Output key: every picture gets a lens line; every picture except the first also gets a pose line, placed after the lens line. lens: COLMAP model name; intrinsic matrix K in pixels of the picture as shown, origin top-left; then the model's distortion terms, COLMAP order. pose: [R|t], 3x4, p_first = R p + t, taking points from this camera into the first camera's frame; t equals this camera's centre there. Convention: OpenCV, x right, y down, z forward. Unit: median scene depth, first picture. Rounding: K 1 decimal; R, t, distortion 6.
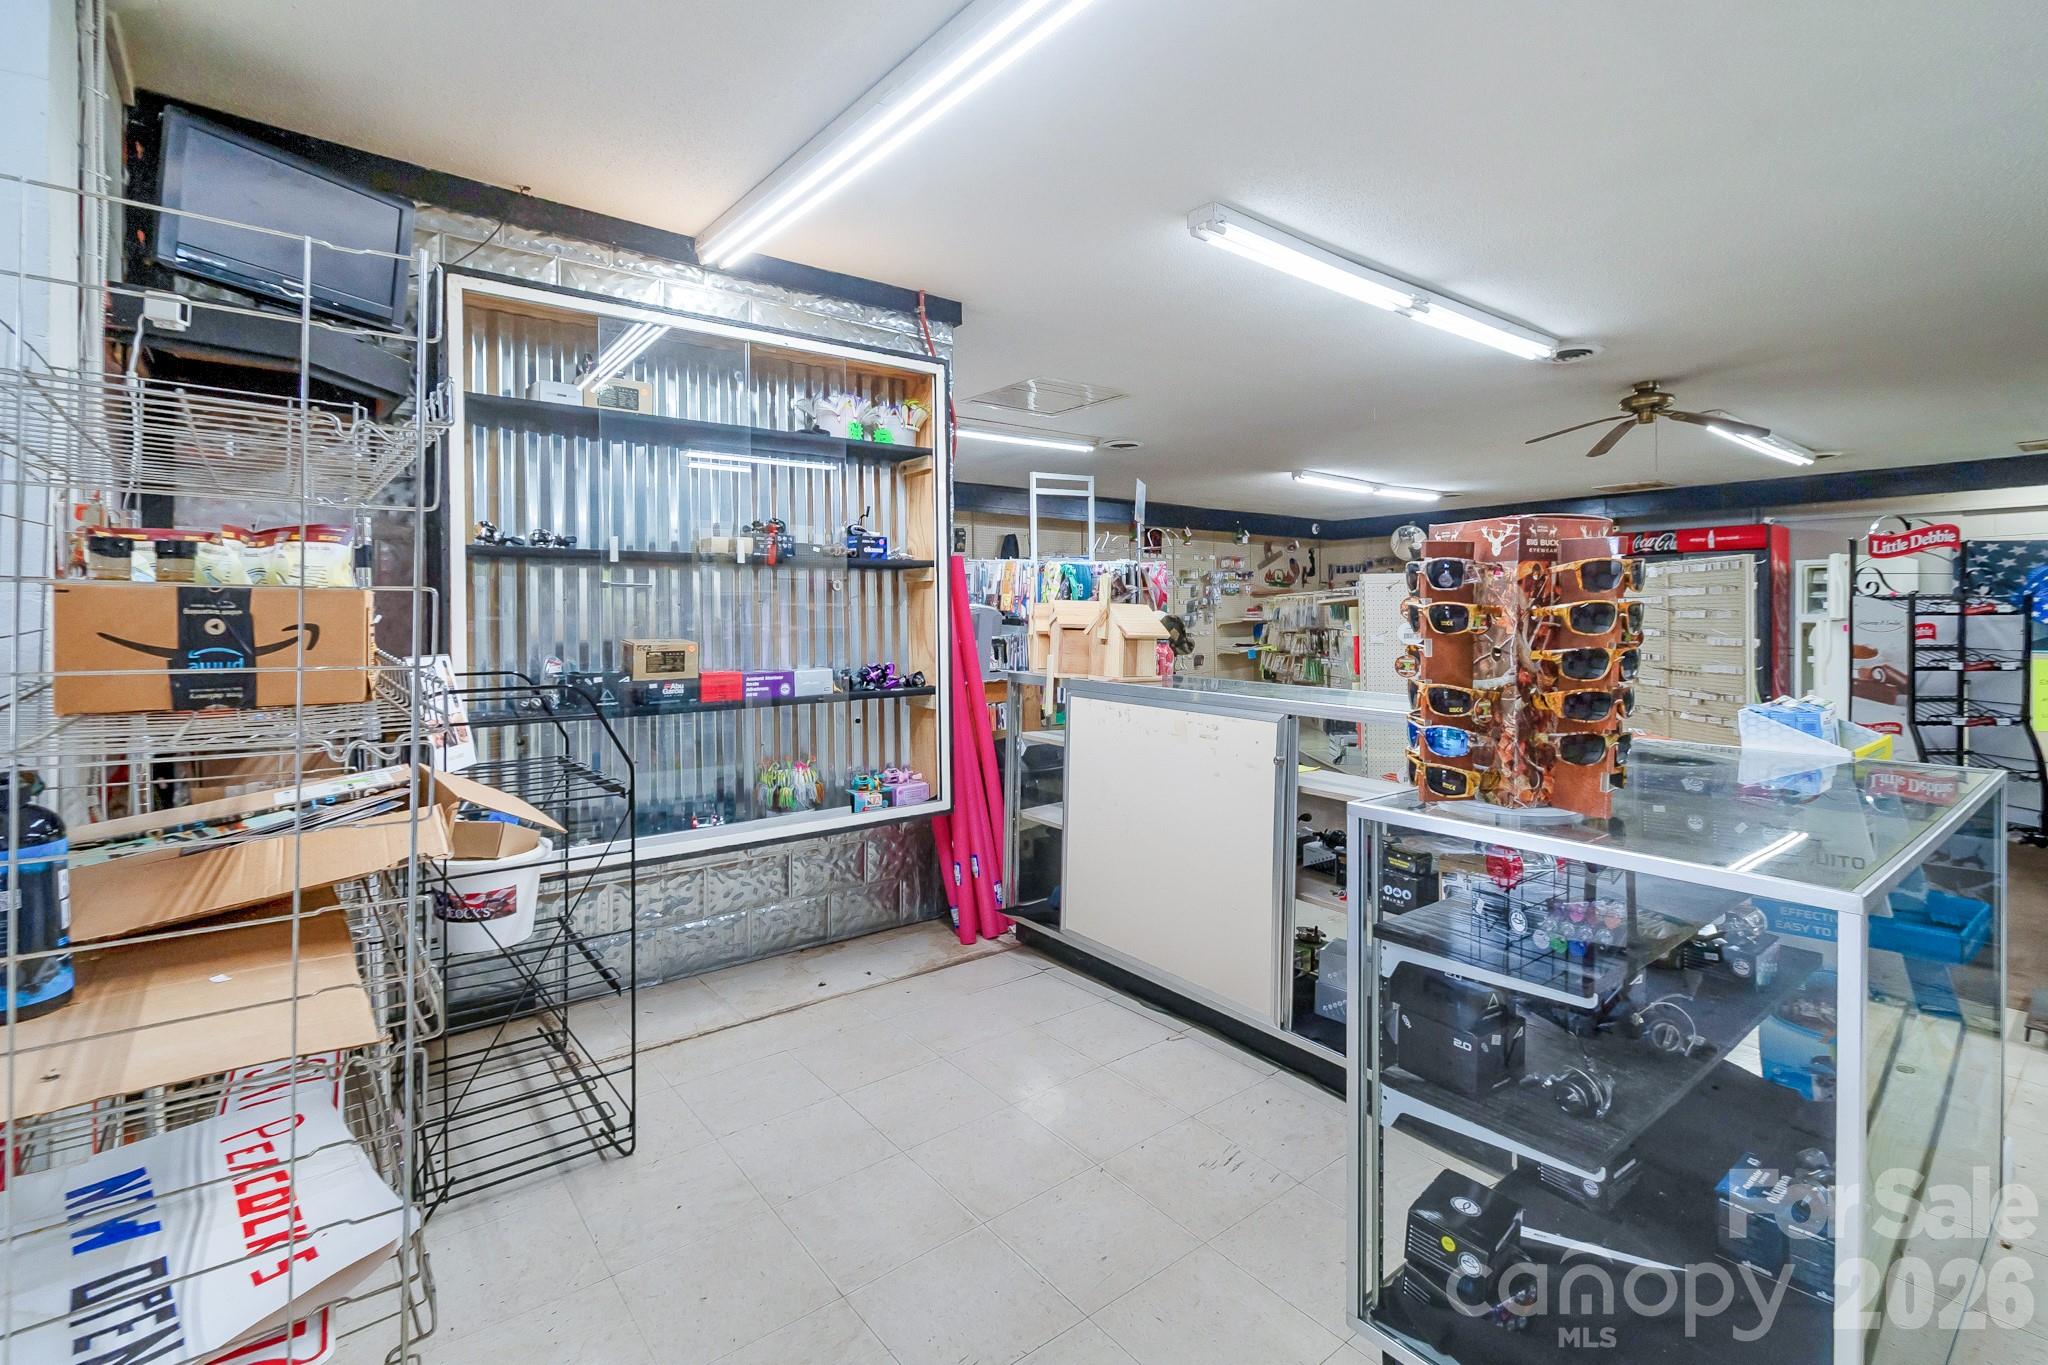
lens RADIAL K [[963.8, 0, 1024.0], [0, 963.8, 610.8], [0, 0, 1]] dist [0.000161, -0.002772]
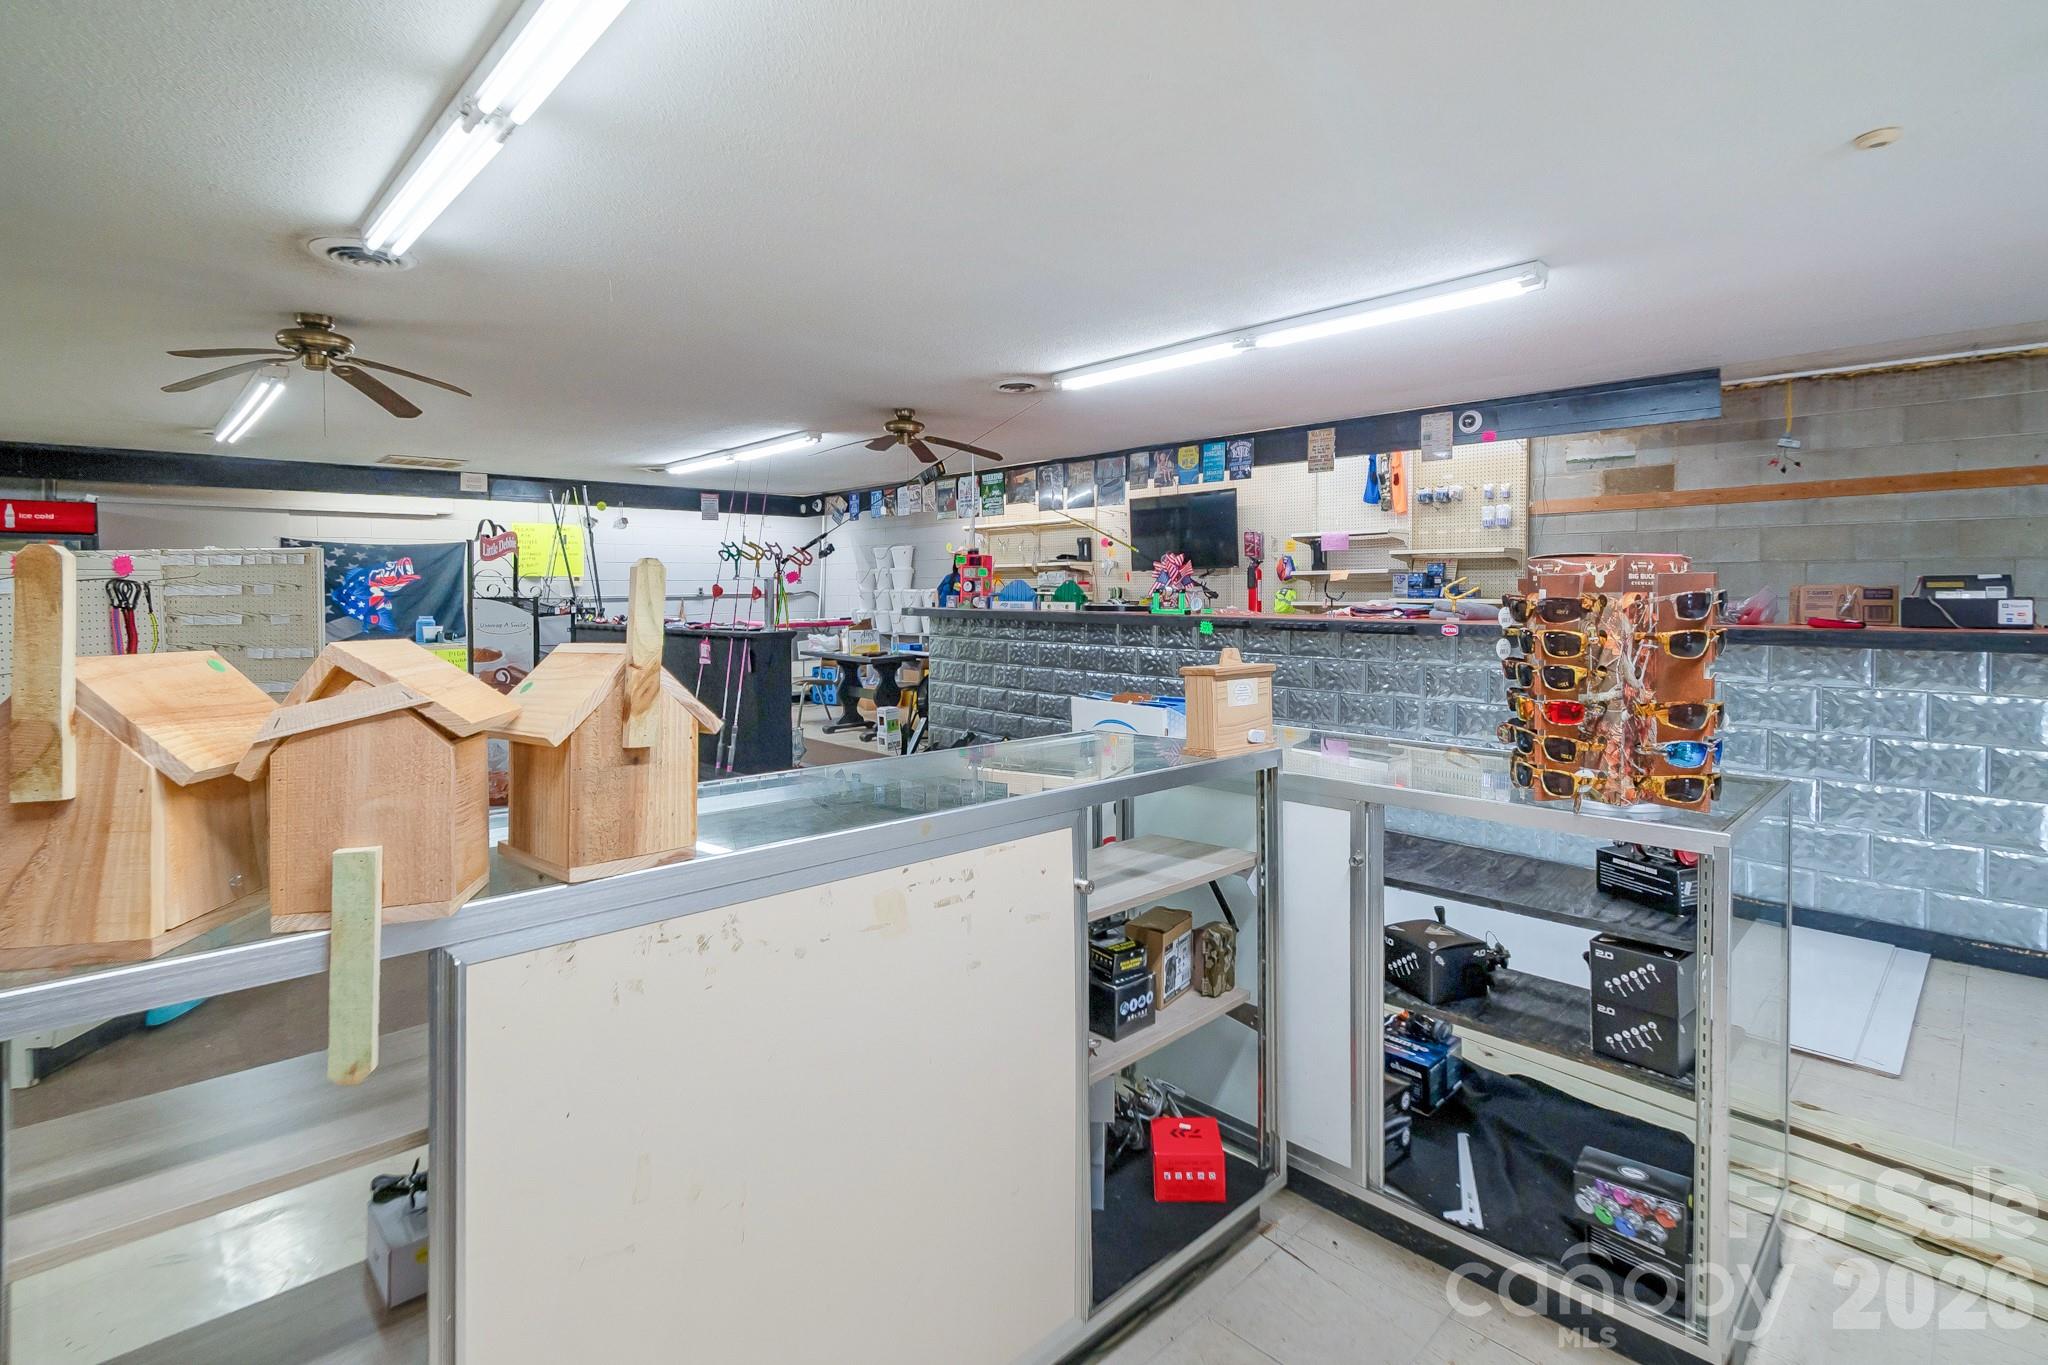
lens RADIAL K [[950.4, 0, 1044.8], [0, 950.4, 596.7], [0, 0, 1]] dist [-0.002998, -0.000017]
pose [[-0.092589, -0.002416, 0.995702, -0.261337], [0.006615, 0.999973, 0.003041, -0.026374], [-0.995682, 0.006868, -0.092570, 0.770362]]
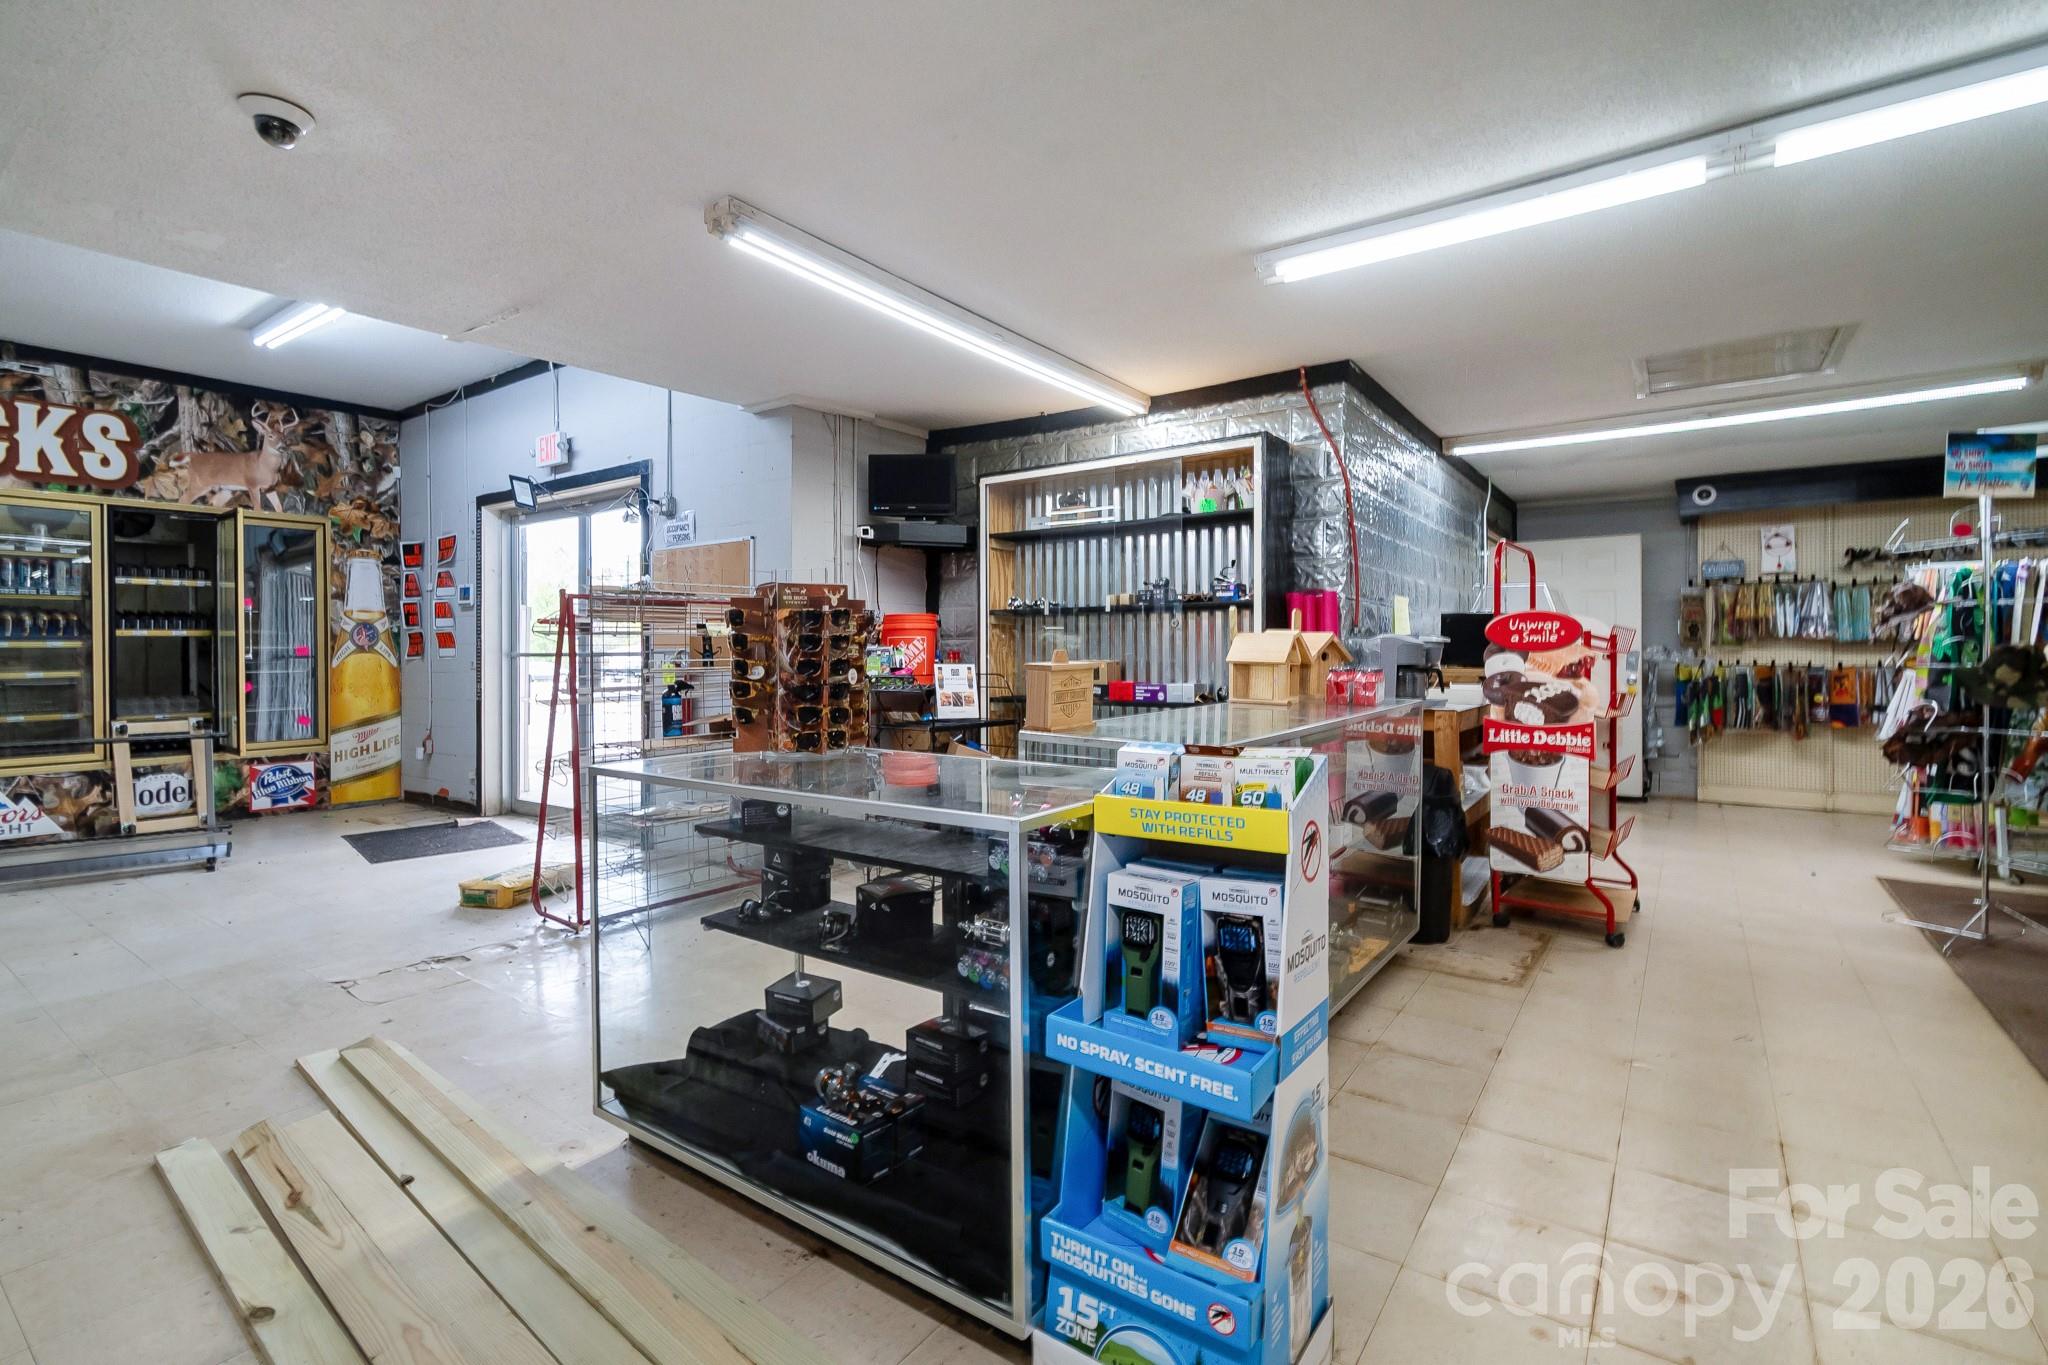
lens RADIAL K [[926.0, 0, 1061.9], [0, 926.0, 656.2], [0, 0, 1]] dist [0.005864, -0.004397]
pose [[0.277546, 0.008095, -0.960678, 0.935459], [0.005041, 0.999938, 0.009882, 0.008935], [0.960699, -0.007585, 0.277488, 0.413500]]
